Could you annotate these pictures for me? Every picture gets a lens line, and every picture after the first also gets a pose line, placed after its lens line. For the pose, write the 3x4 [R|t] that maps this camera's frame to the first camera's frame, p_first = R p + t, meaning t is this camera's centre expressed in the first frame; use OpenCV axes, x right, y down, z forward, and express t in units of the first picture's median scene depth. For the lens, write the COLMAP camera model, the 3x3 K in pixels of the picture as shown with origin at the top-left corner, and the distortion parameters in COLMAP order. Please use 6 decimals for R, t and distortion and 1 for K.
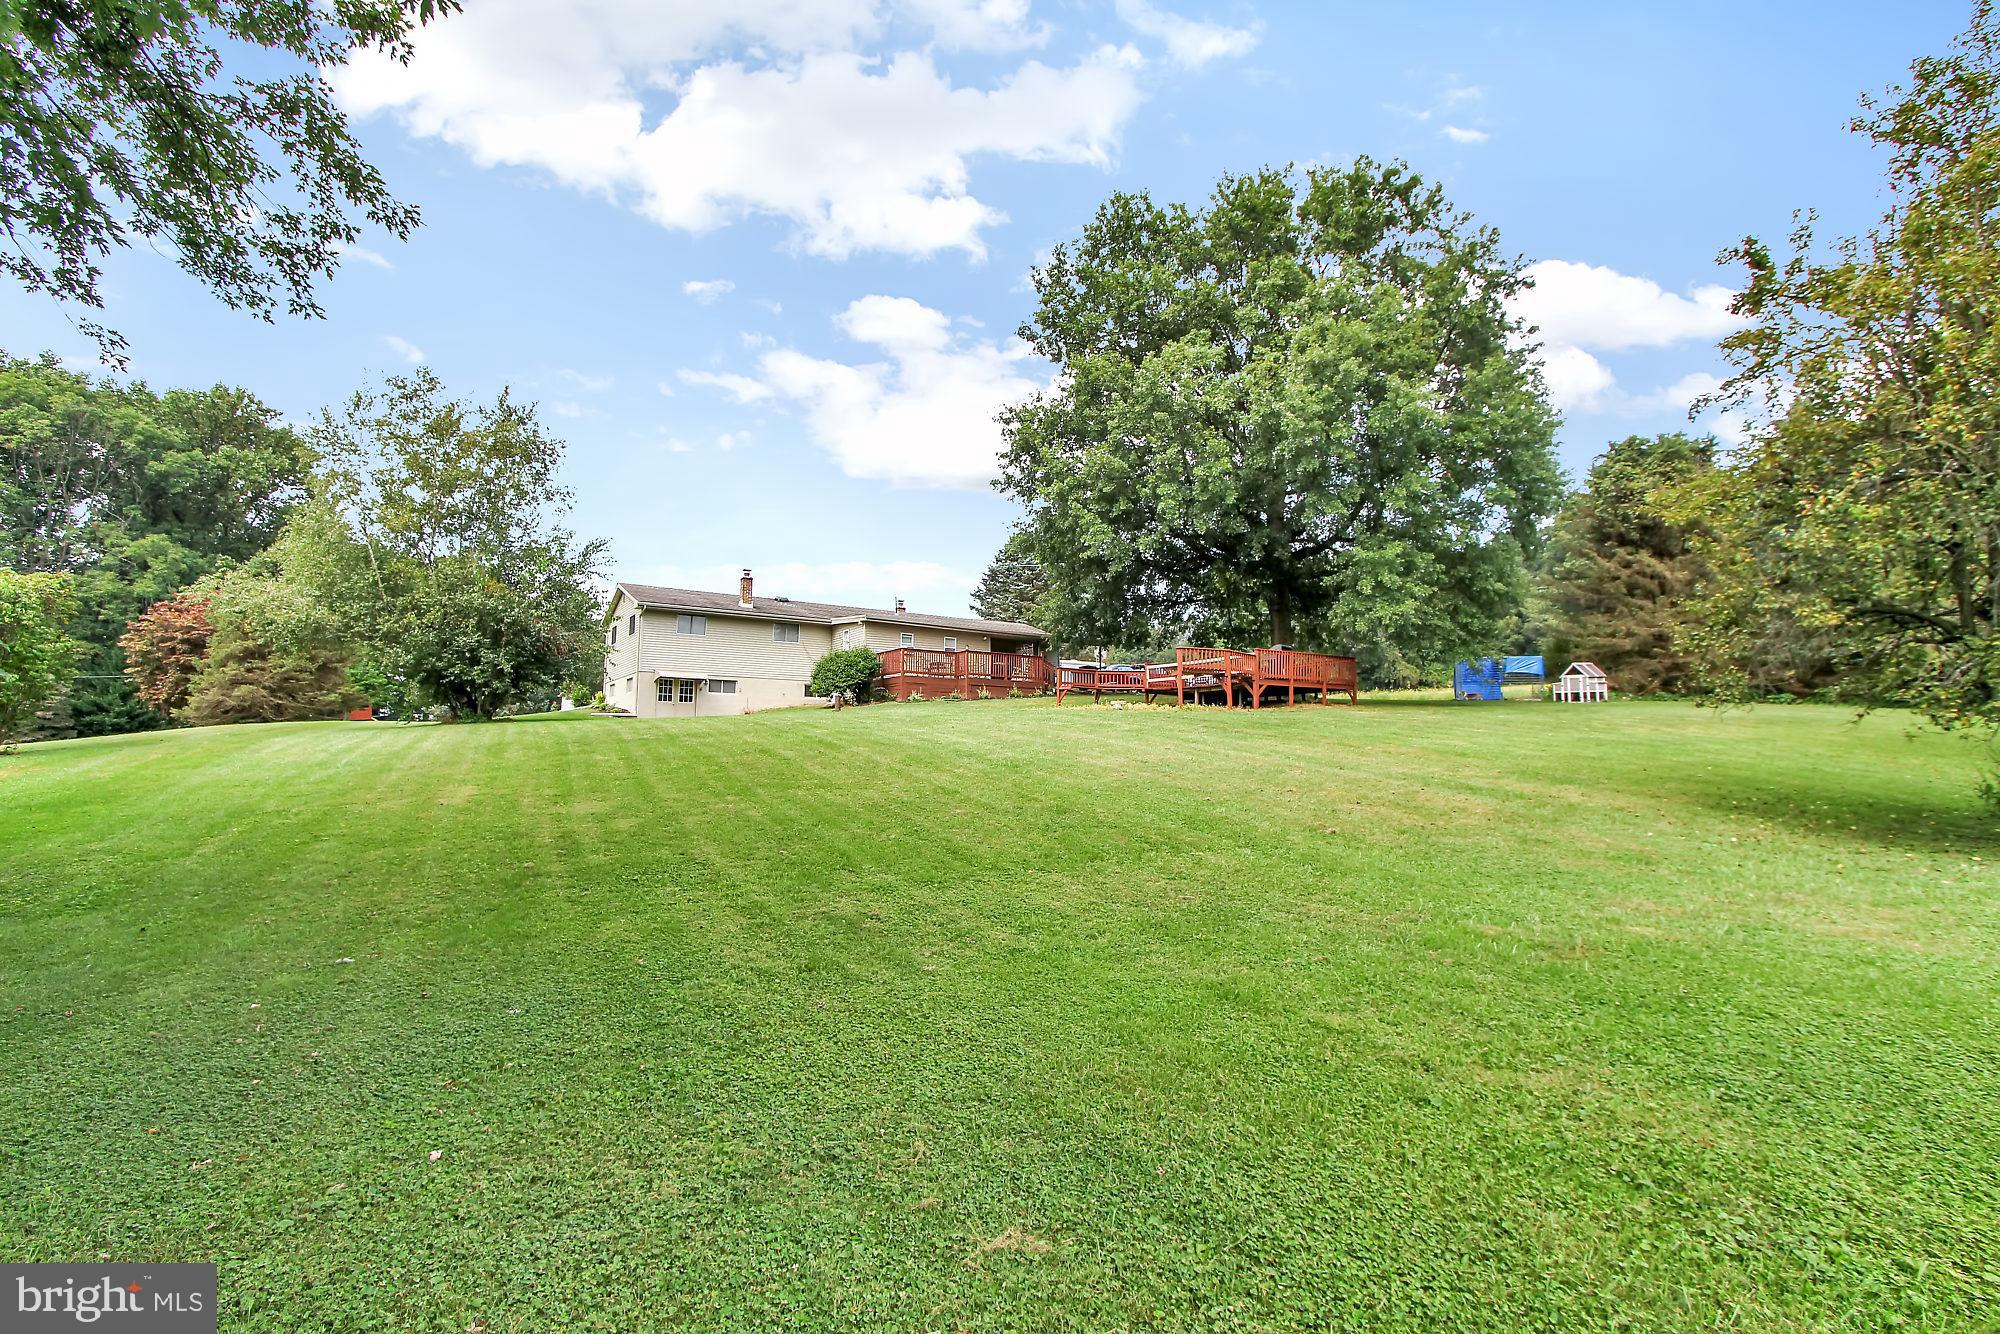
lens RADIAL K [[948.4, 0, 998.6], [0, 948.4, 657.6], [0, 0, 1]] dist [-0.001580, -0.000096]
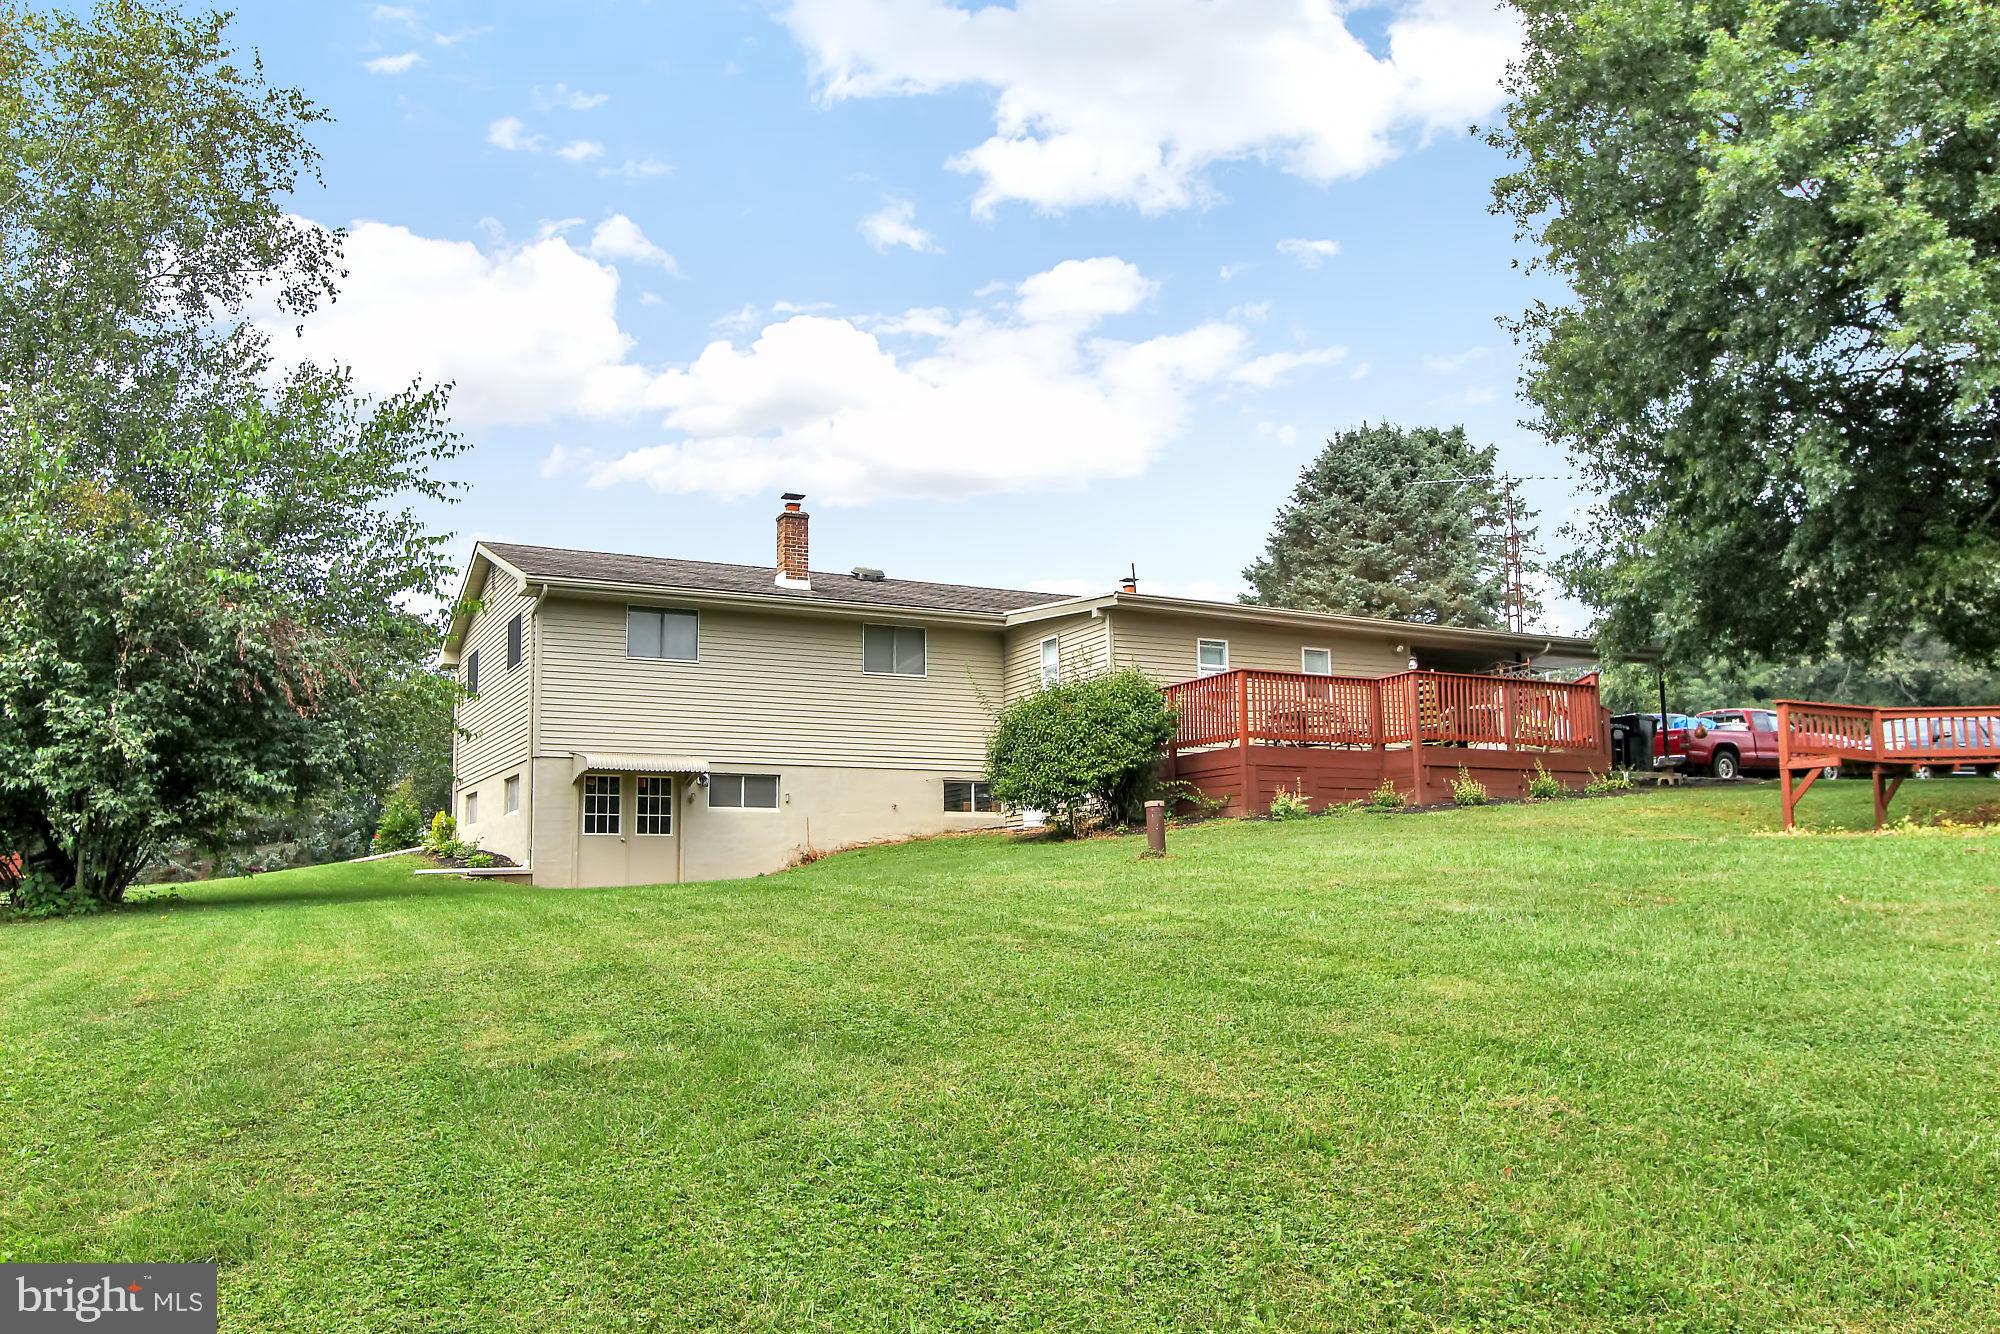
lens RADIAL K [[1621.2, 0, 1000.0], [0, 1621.2, 667.0], [0, 0, 1]] dist [0.006282, 0.003744]
pose [[0.996117, -0.034406, -0.081040, -0.134910], [0.030893, 0.998544, -0.044218, 0.012726], [0.082443, 0.041543, 0.995730, 0.355702]]
